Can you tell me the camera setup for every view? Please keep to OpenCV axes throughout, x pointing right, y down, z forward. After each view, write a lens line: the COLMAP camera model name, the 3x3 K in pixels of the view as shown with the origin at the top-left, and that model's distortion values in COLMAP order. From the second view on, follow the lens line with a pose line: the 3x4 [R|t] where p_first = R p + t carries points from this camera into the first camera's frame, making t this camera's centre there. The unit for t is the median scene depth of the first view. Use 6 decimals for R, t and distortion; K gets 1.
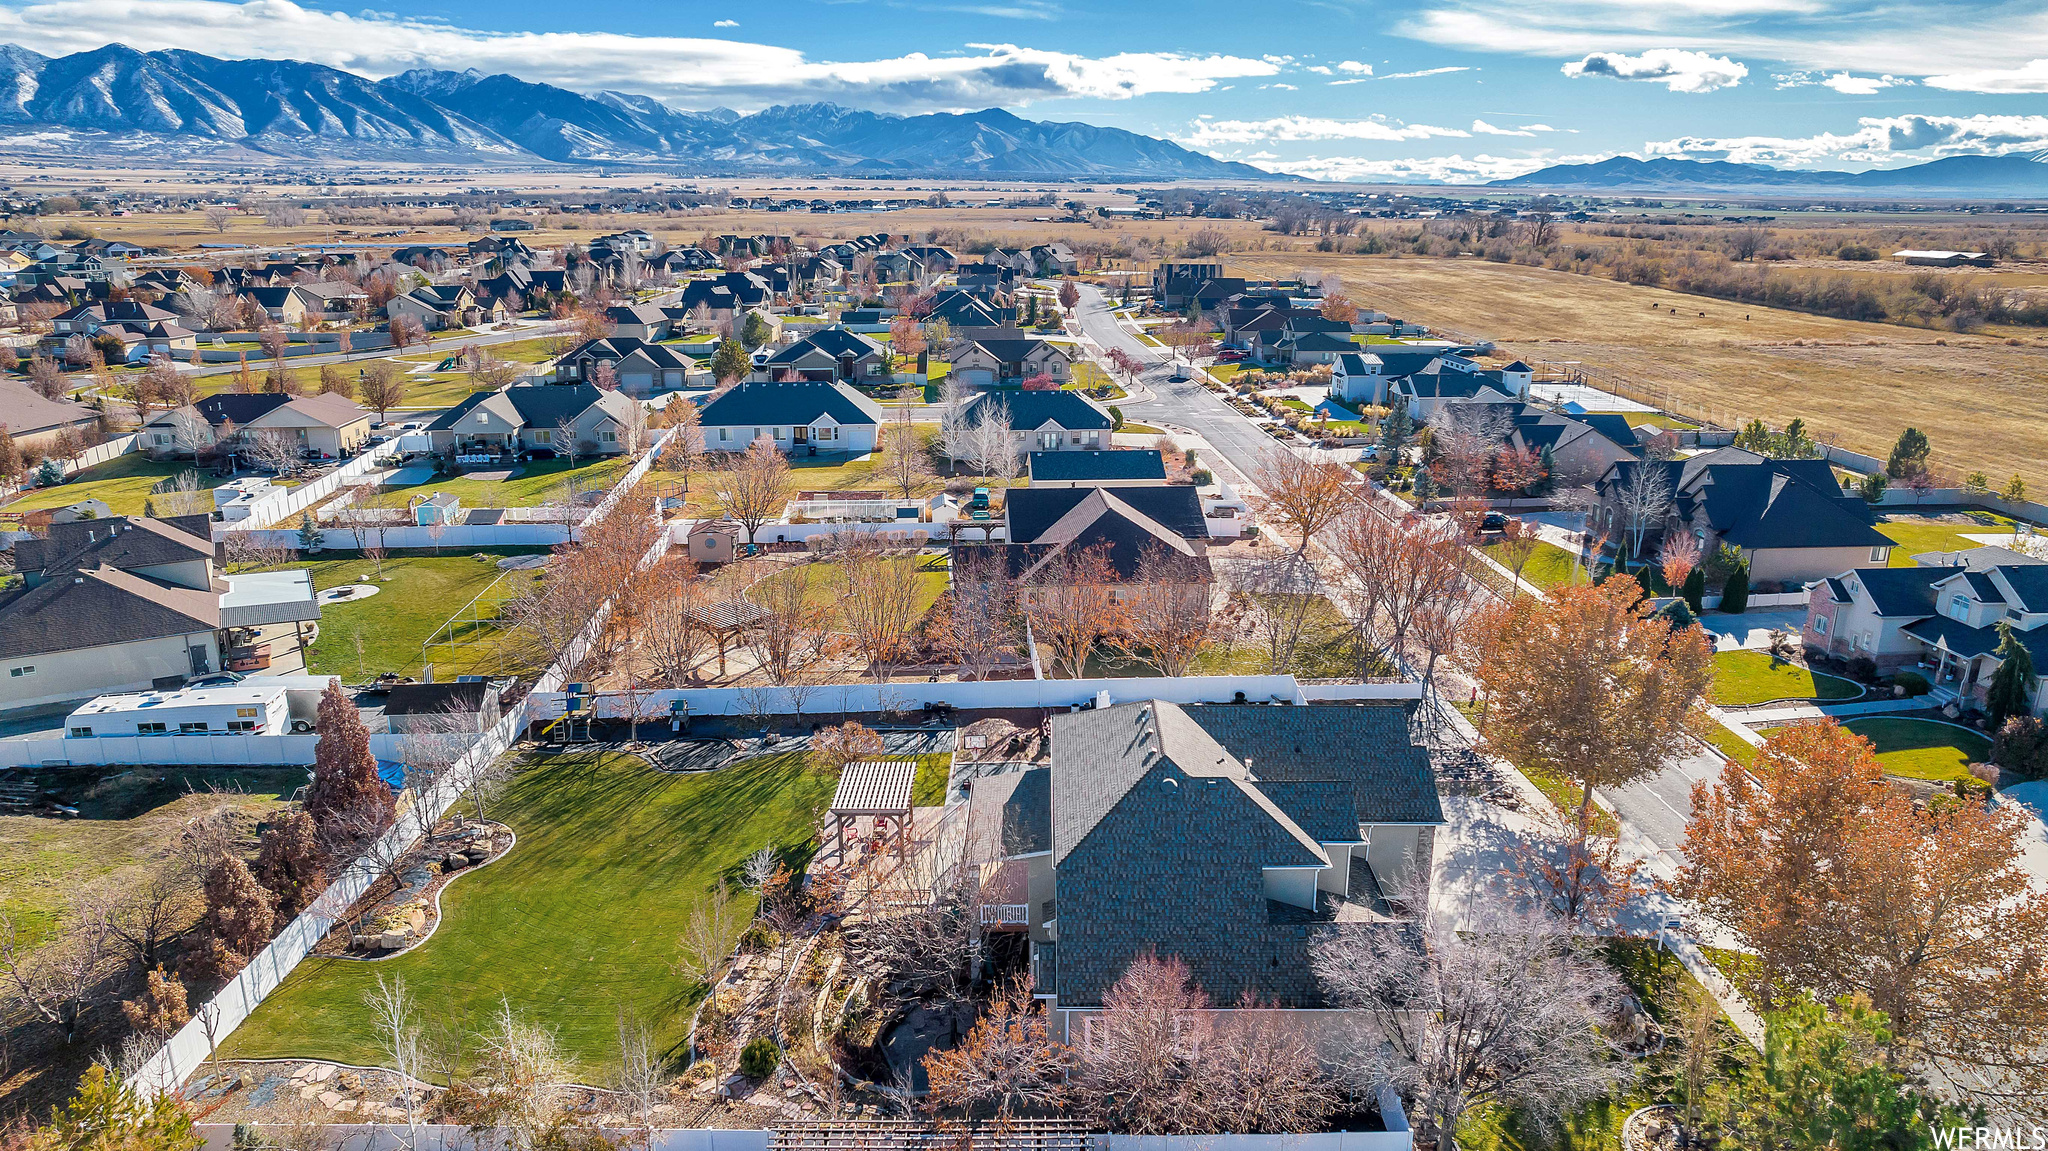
lens RADIAL K [[1308.6, 0, 1032.6], [0, 1308.6, 583.6], [0, 0, 1]] dist [-0.077208, 0.073598]
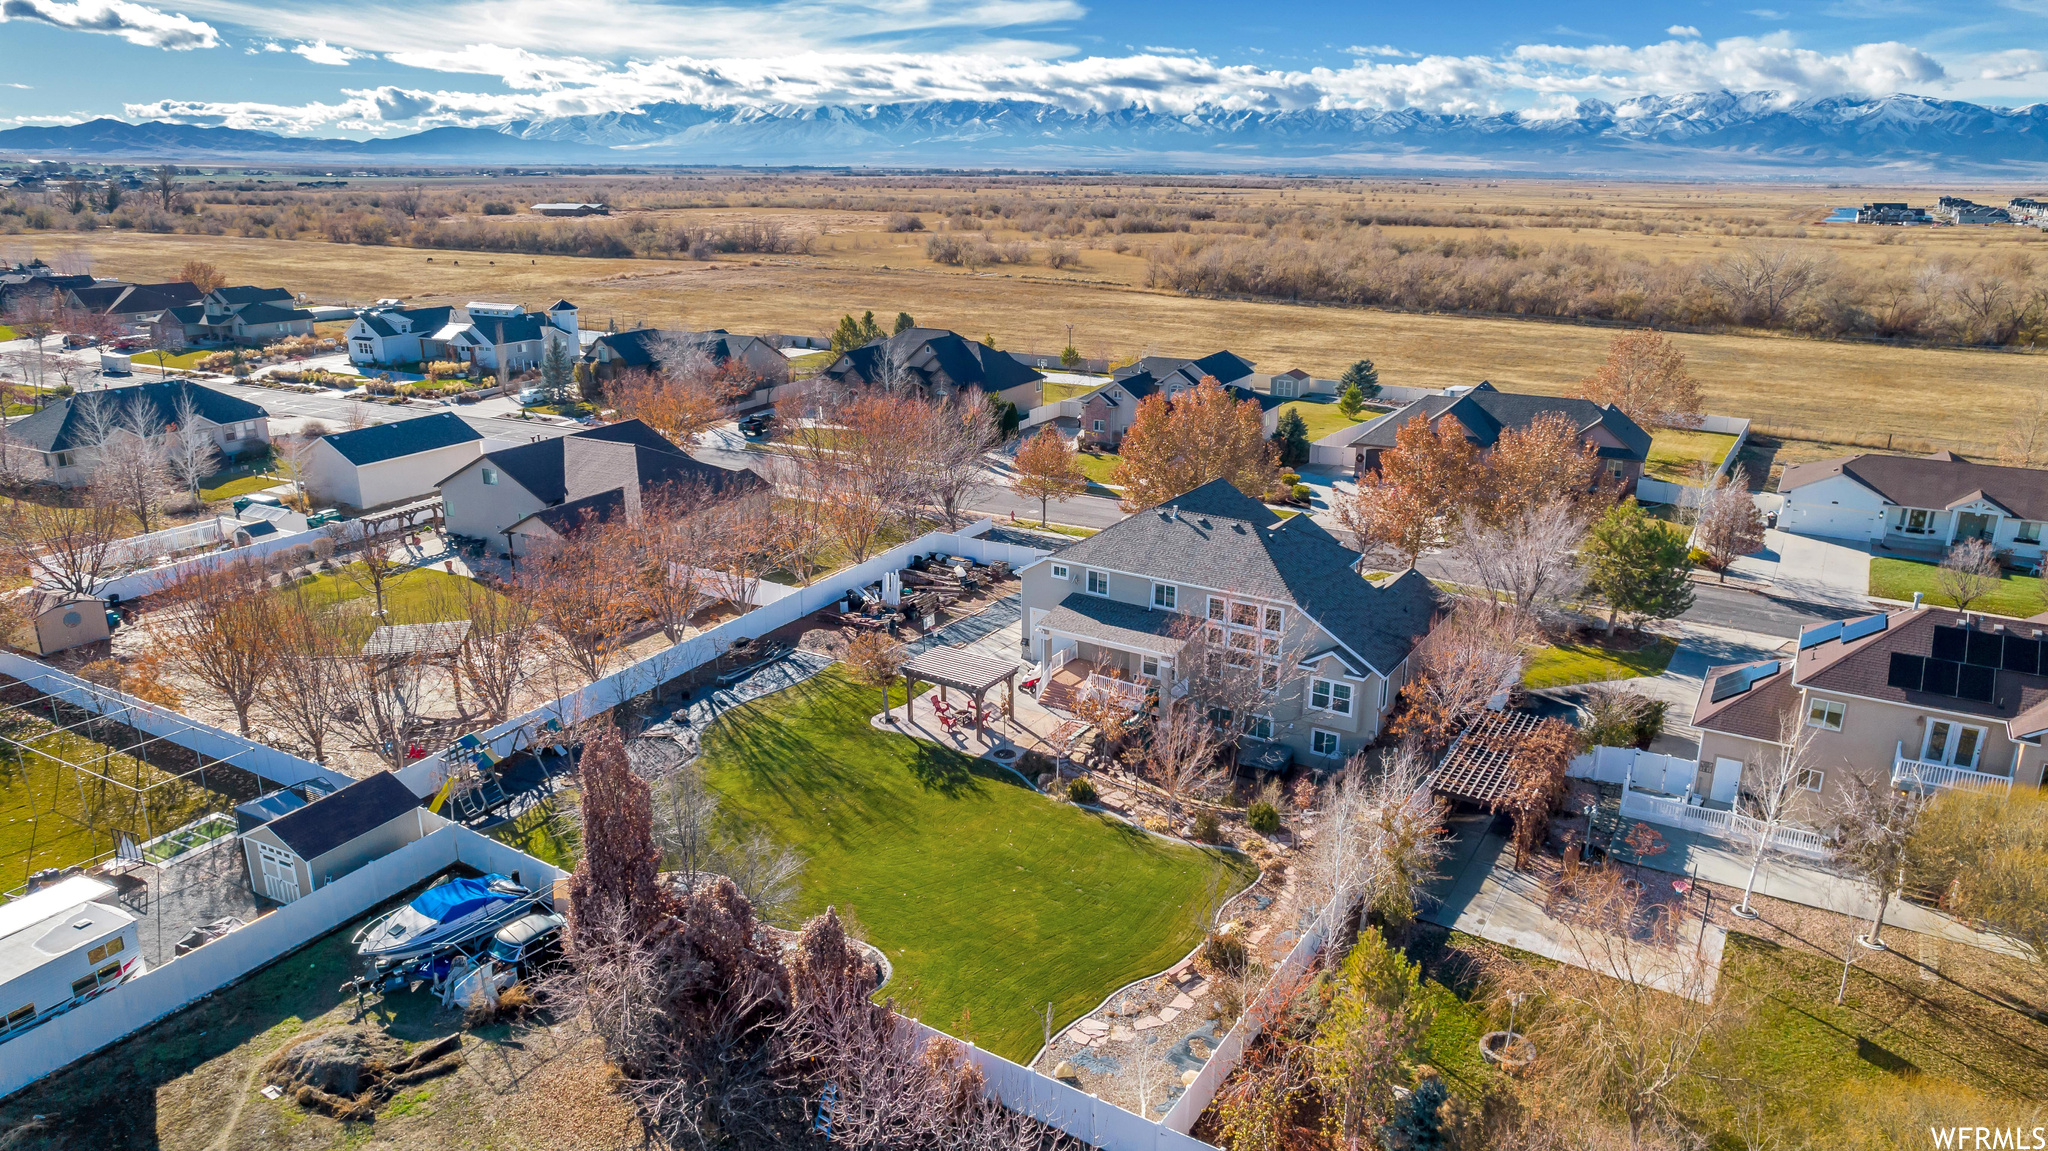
lens RADIAL K [[1308.6, 0, 1032.6], [0, 1308.6, 583.6], [0, 0, 1]] dist [-0.077208, 0.073598]
pose [[0.530923, -0.258849, 0.806919, -0.232463], [0.240175, 0.959125, 0.149648, -0.012759], [-0.812672, 0.114350, 0.571391, 0.088378]]
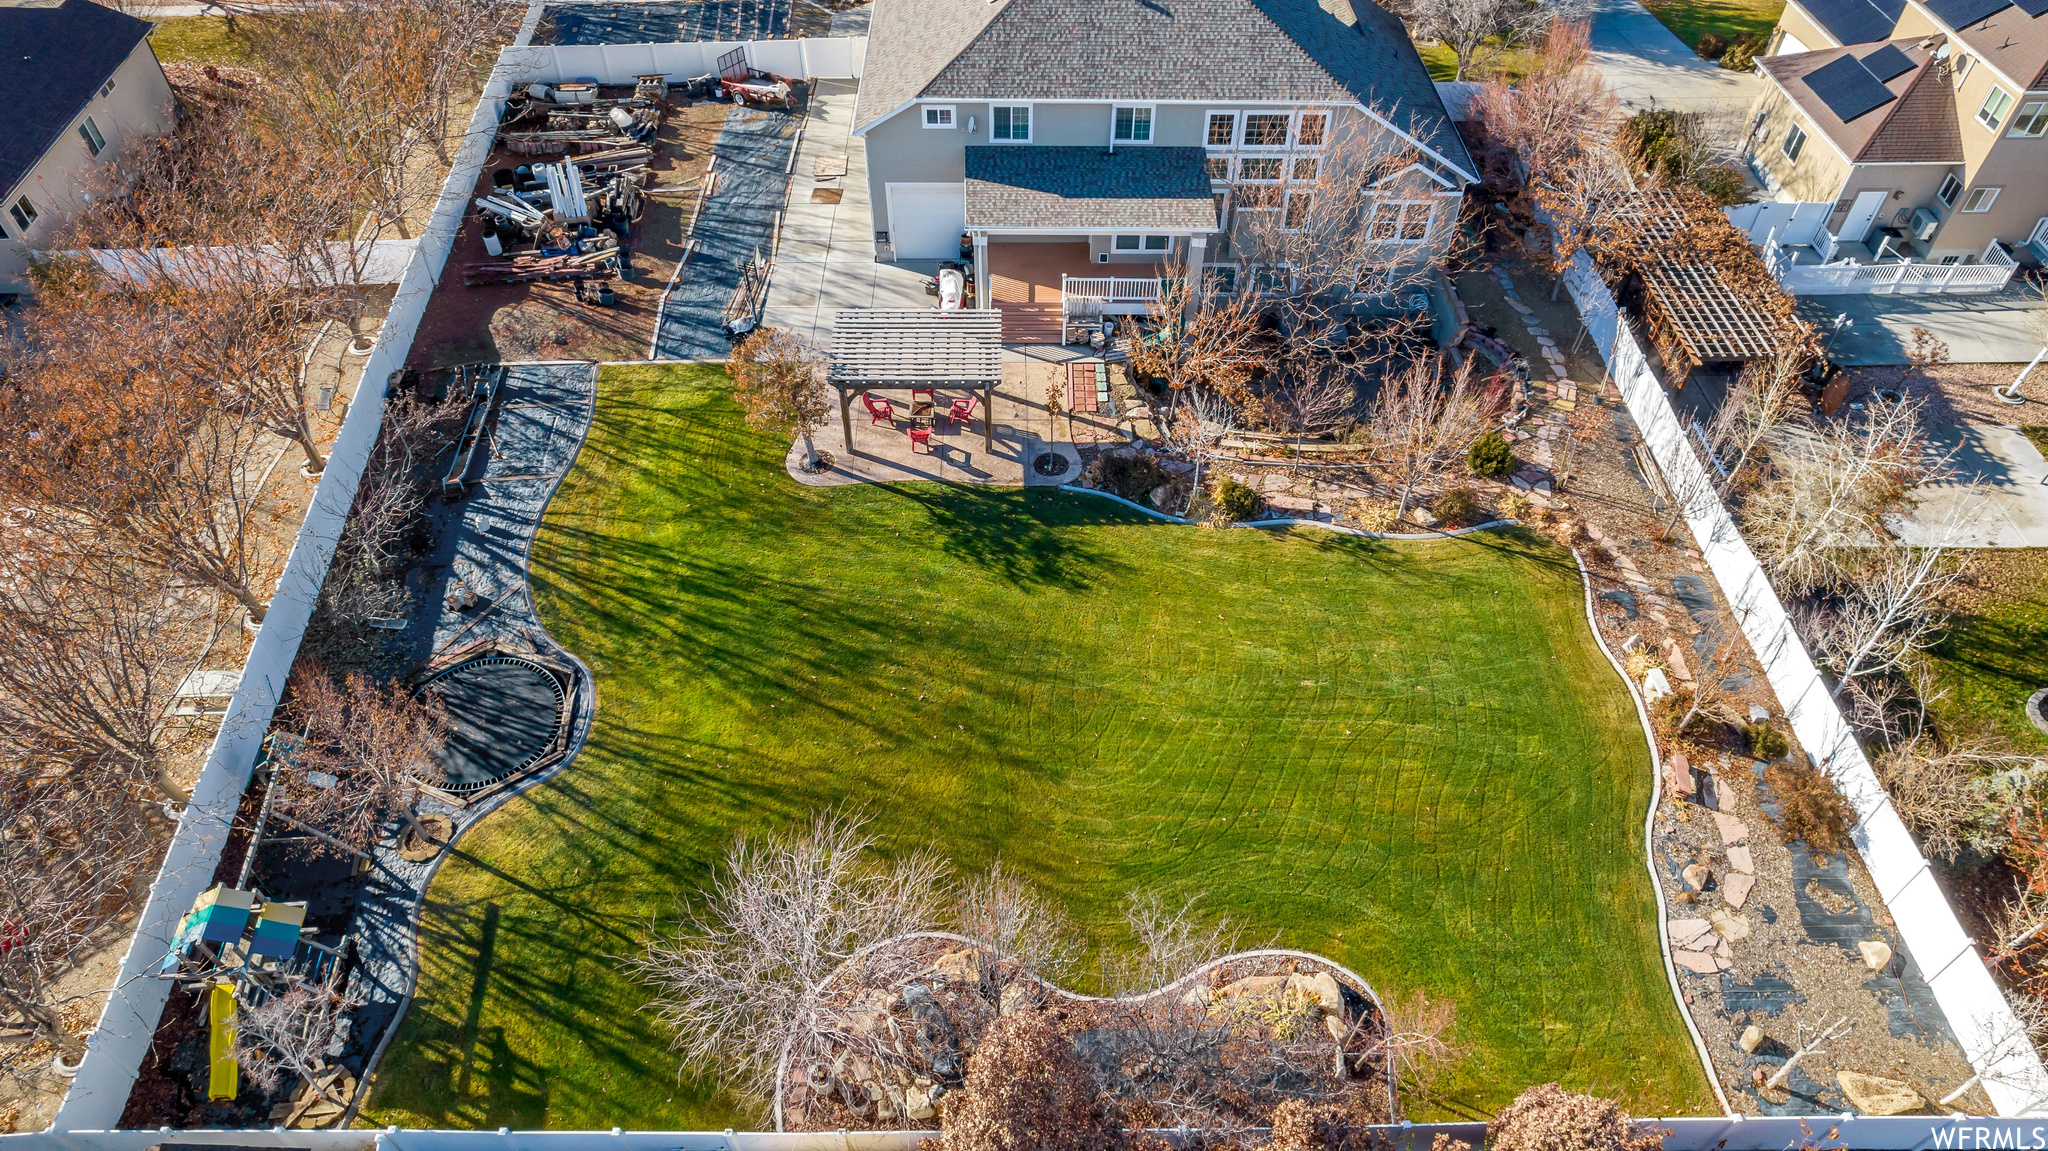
lens RADIAL K [[1308.6, 0, 1032.6], [0, 1308.6, 583.6], [0, 0, 1]] dist [-0.077208, 0.073598]
pose [[-0.022373, -0.730200, 0.682867, -0.159463], [0.277490, 0.651664, 0.705927, -0.048713], [-0.960468, 0.205282, 0.188044, 0.216355]]
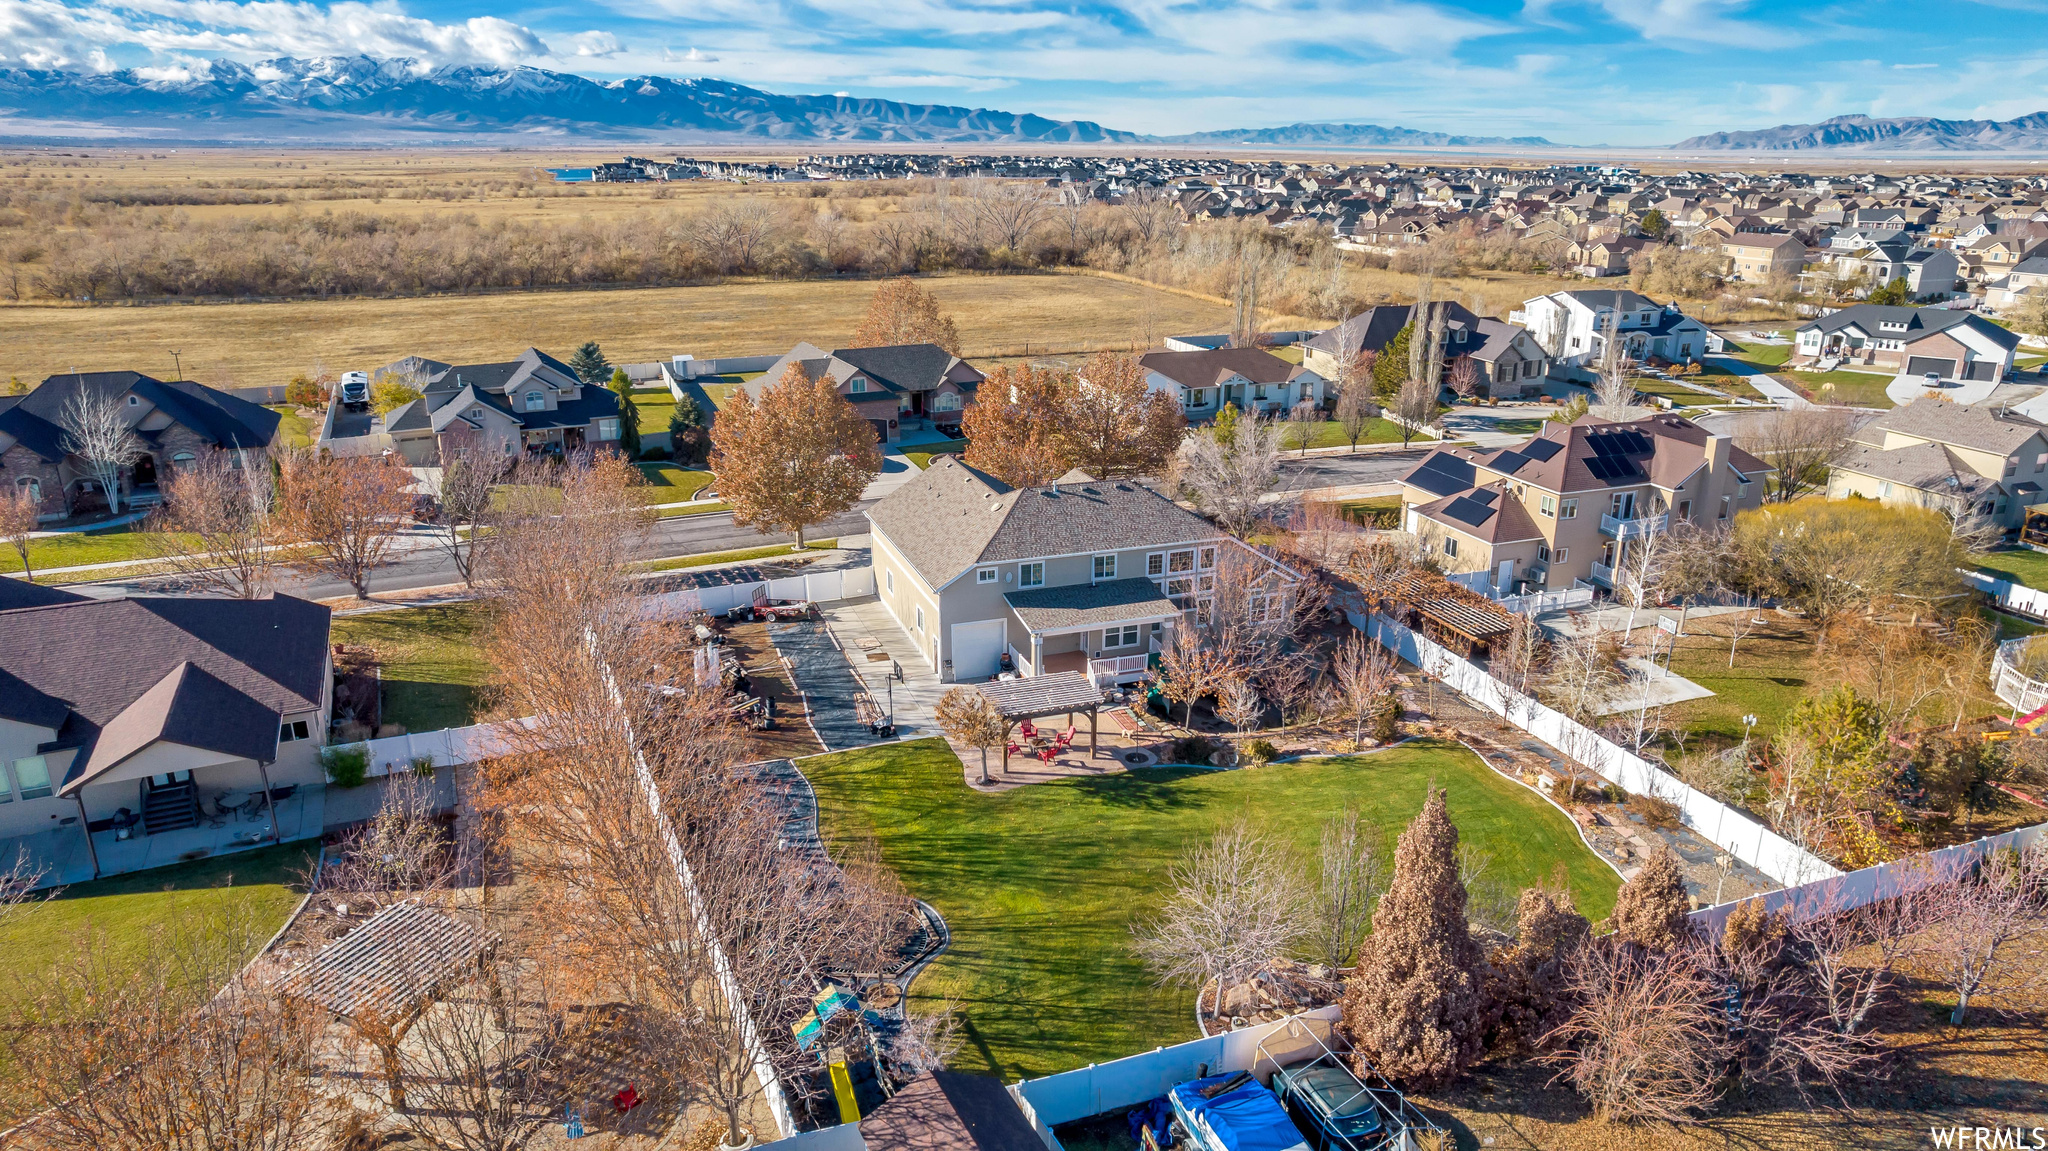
lens RADIAL K [[1308.6, 0, 1032.6], [0, 1308.6, 583.6], [0, 0, 1]] dist [-0.077208, 0.073598]
pose [[-0.350761, -0.306965, 0.884725, -0.235635], [0.263401, 0.874269, 0.407766, -0.075631], [-0.898658, 0.376066, -0.225804, 0.300794]]
